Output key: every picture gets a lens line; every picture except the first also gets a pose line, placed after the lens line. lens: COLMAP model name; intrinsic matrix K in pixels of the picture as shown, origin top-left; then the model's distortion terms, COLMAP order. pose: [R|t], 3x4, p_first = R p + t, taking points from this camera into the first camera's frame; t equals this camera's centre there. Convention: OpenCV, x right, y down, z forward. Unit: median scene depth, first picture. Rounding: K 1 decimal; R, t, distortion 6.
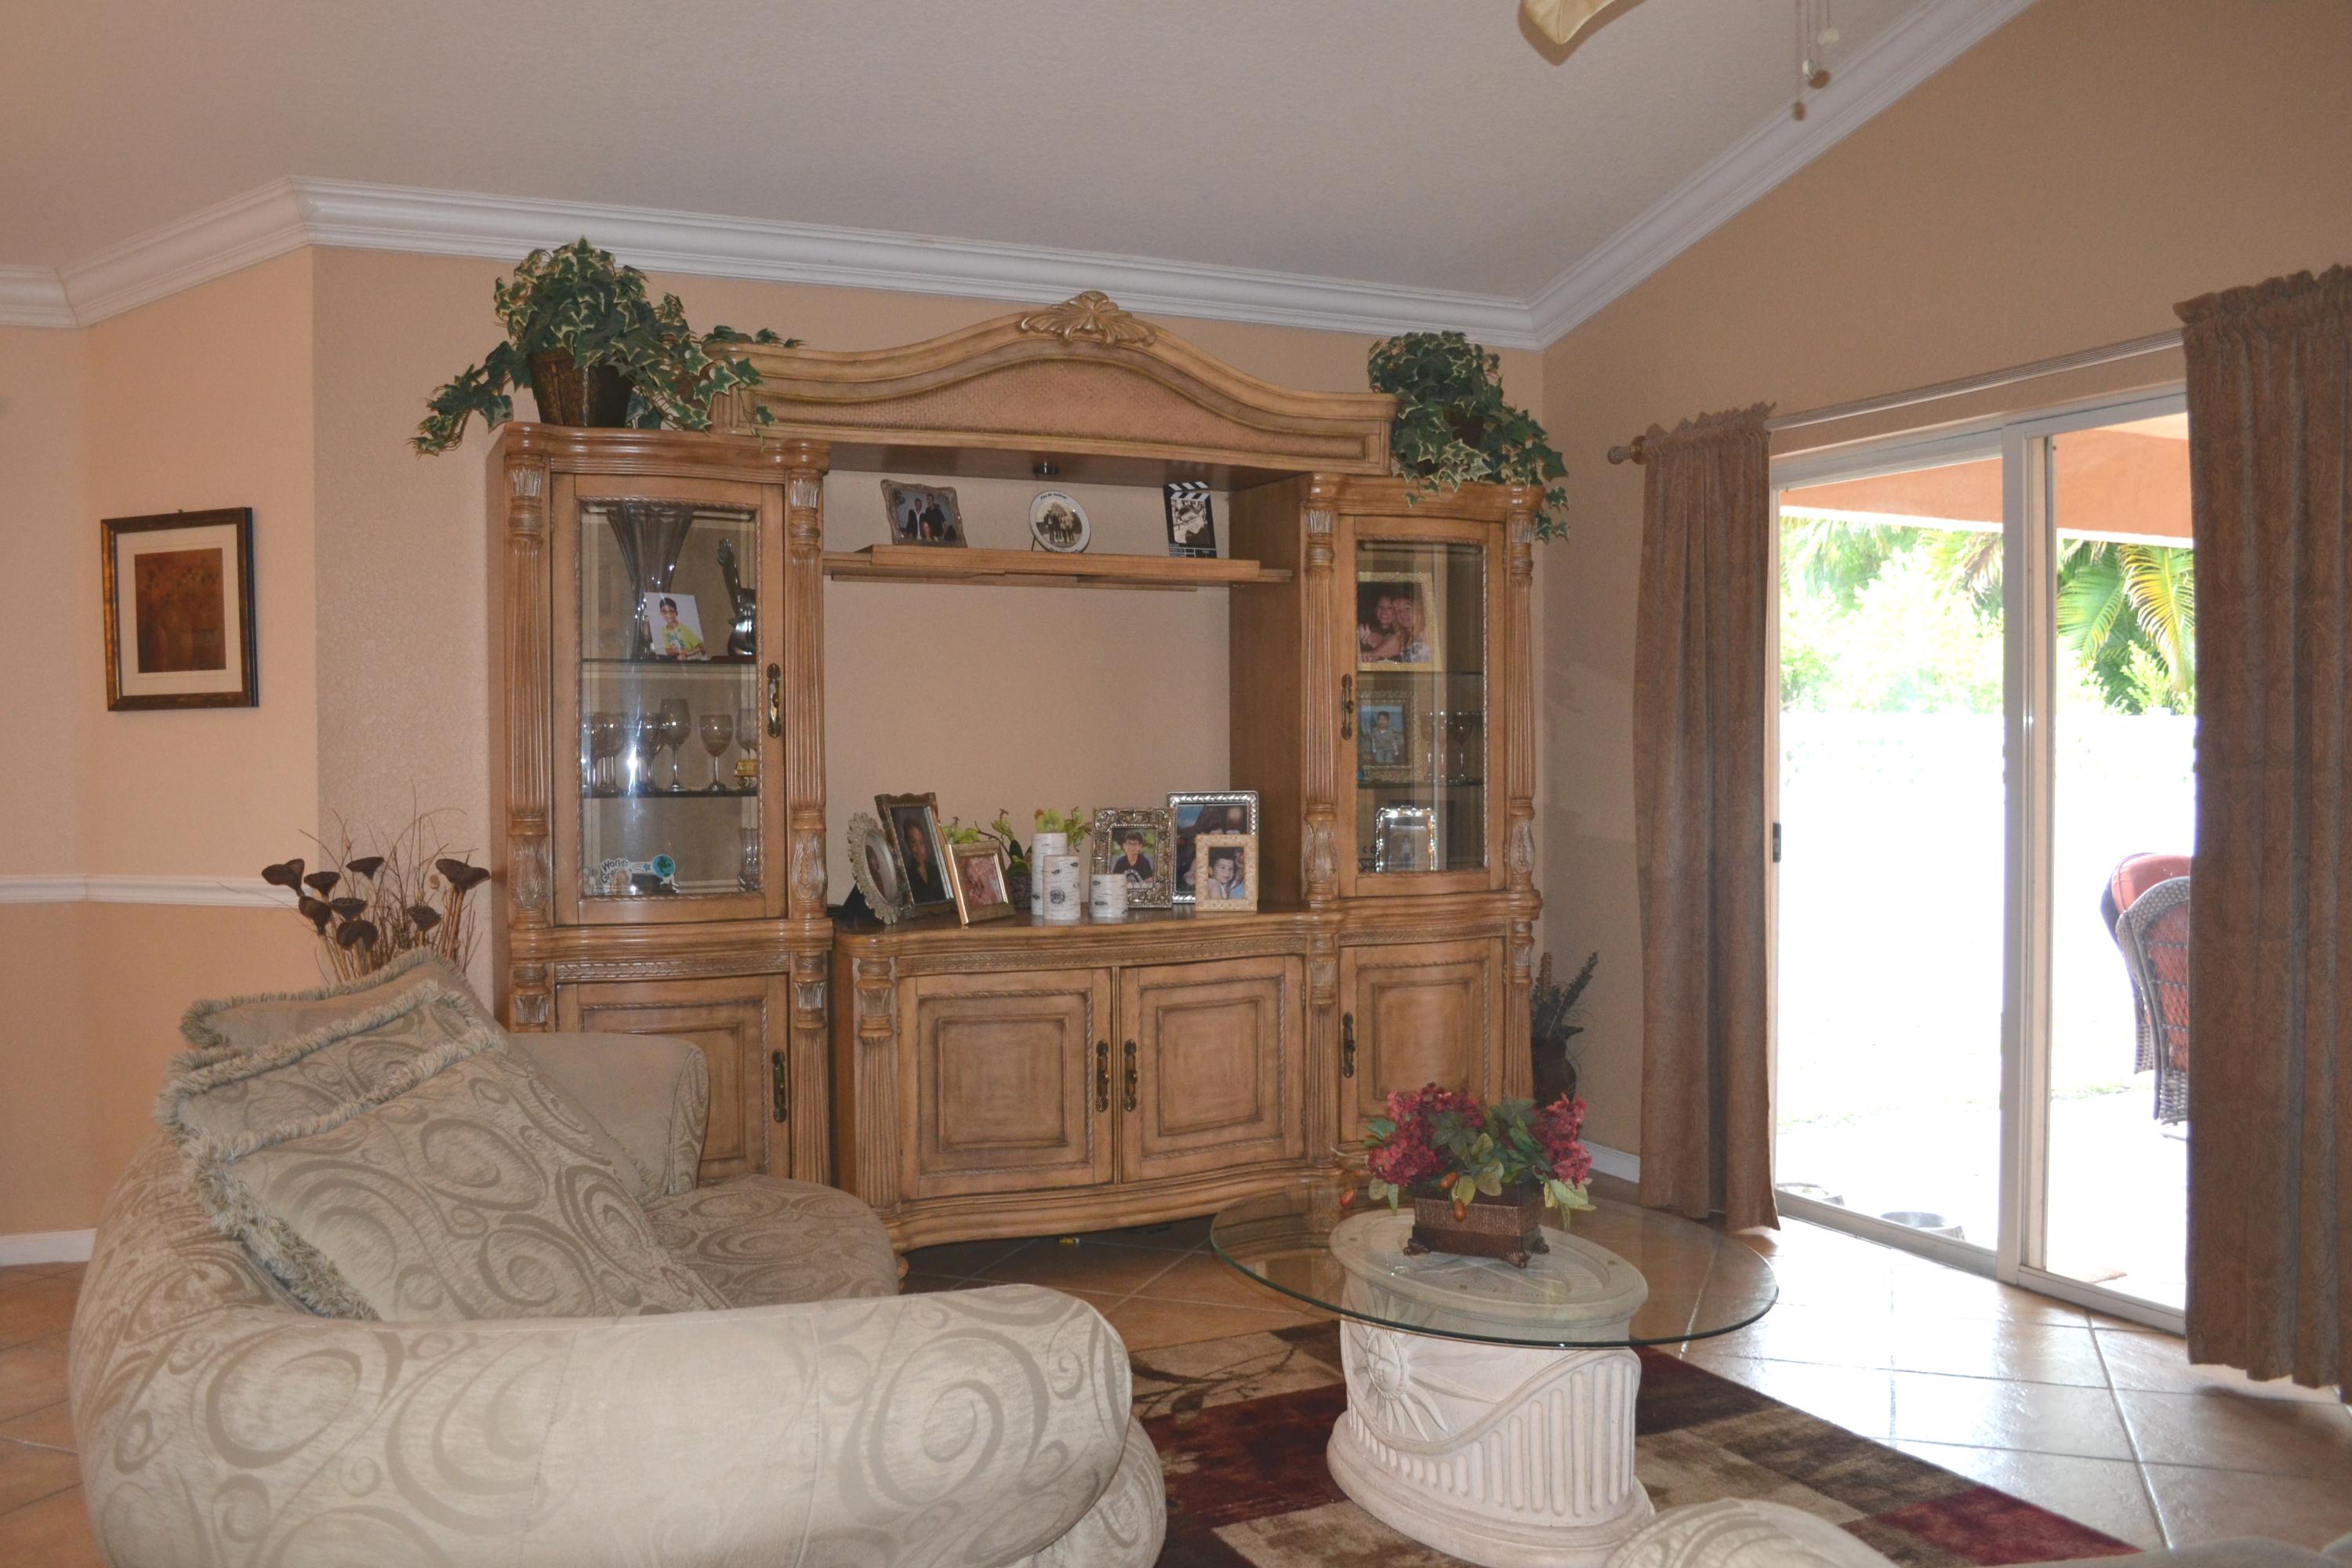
lens RADIAL K [[1918.5, 0, 1177.3], [0, 1918.5, 778.3], [0, 0, 1]] dist [-0.083570, 0.016551]
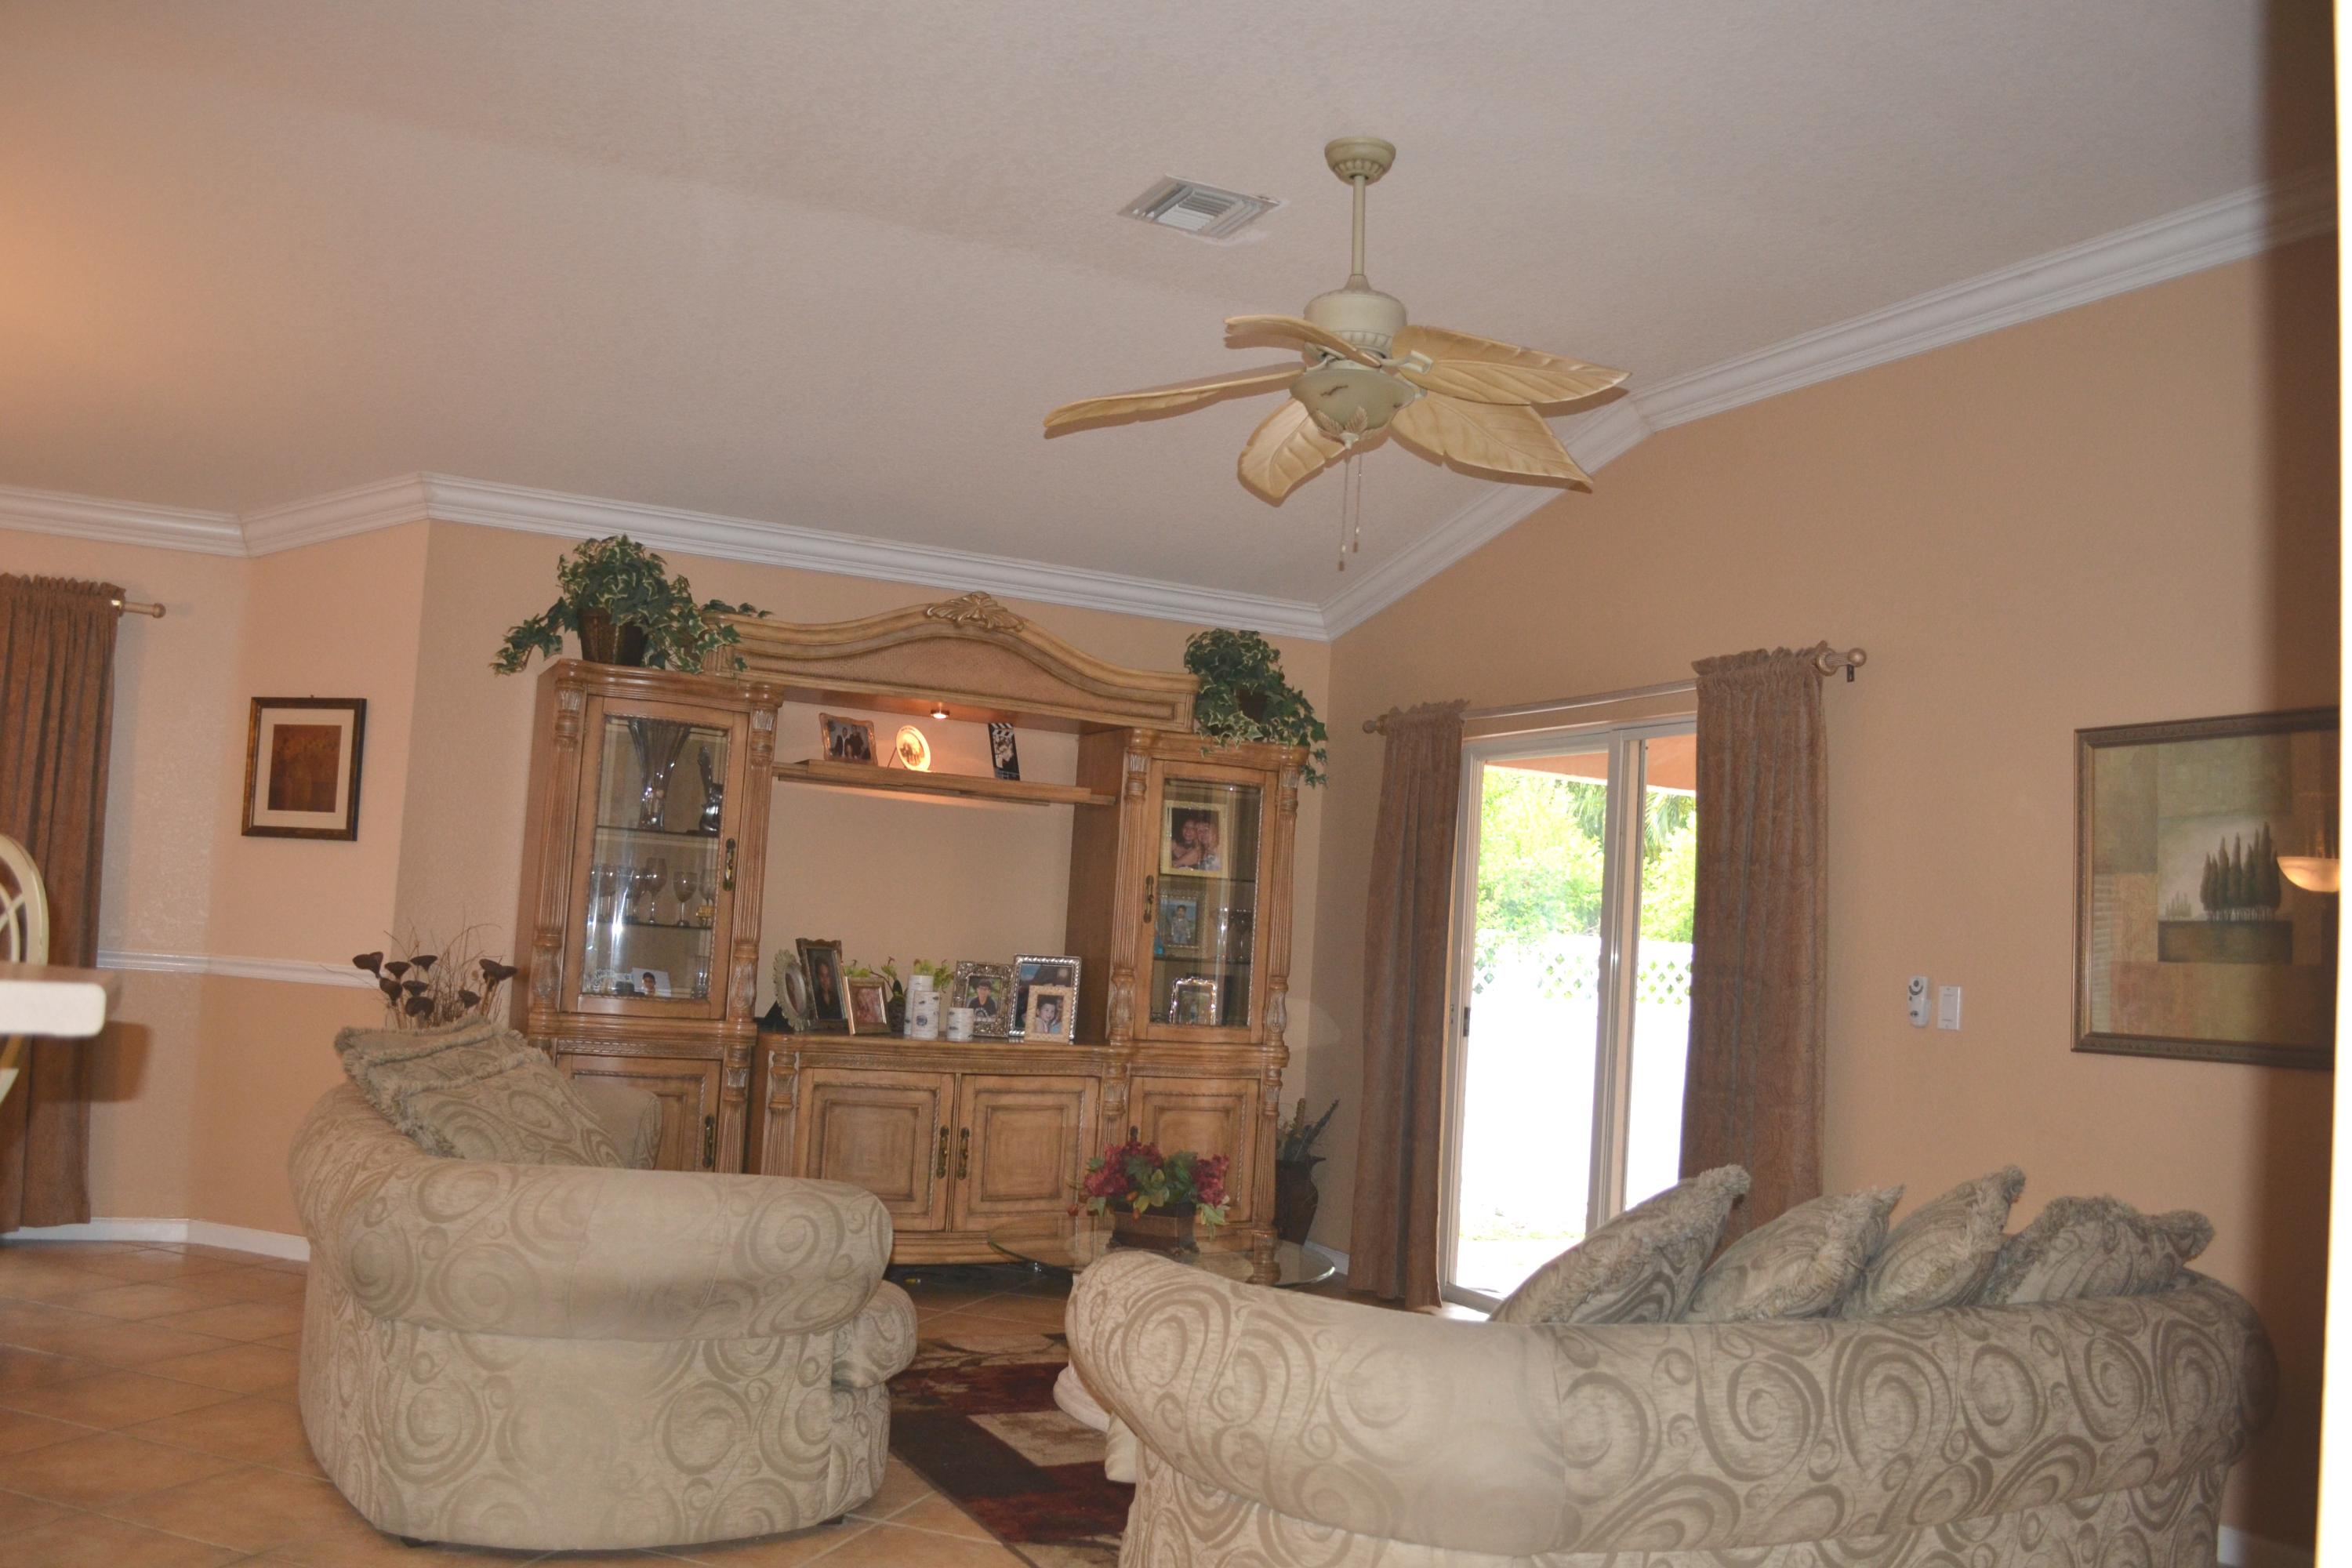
lens RADIAL K [[1918.5, 0, 1185.4], [0, 1918.5, 783.4], [0, 0, 1]] dist [-0.083570, 0.016551]
pose [[0.997141, 0.070469, 0.027283, 0.080813], [-0.067376, 0.992576, -0.101261, 0.019680], [-0.034216, 0.099134, 0.994486, -0.412743]]
